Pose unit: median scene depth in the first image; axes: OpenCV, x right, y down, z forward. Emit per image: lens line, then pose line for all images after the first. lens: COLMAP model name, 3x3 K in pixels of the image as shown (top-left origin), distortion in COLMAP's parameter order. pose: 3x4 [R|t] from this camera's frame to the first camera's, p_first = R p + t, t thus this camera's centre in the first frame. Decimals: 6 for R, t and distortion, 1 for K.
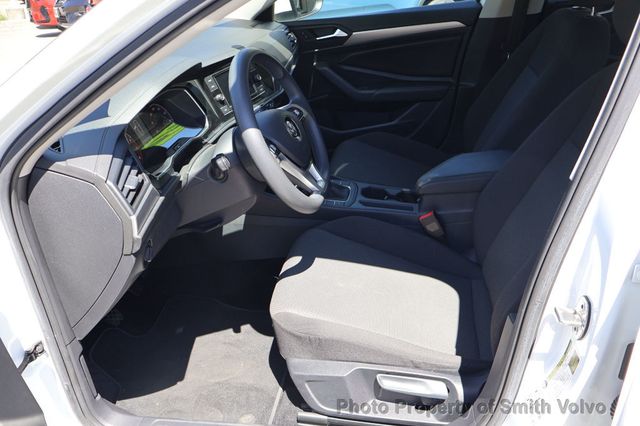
lens RADIAL K [[526.1, 0, 320.0], [0, 526.1, 213.0], [0, 0, 1]] dist [-0.003554, -0.010112]
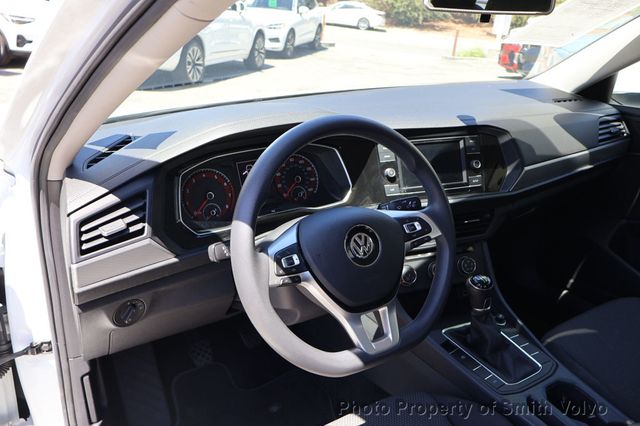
lens RADIAL K [[526.1, 0, 320.0], [0, 526.1, 213.0], [0, 0, 1]] dist [-0.003554, -0.010112]
pose [[0.670234, 0.350907, -0.653951, 0.298130], [-0.406804, 0.910694, 0.071741, -0.203311], [0.620724, 0.217946, 0.753128, 0.423491]]
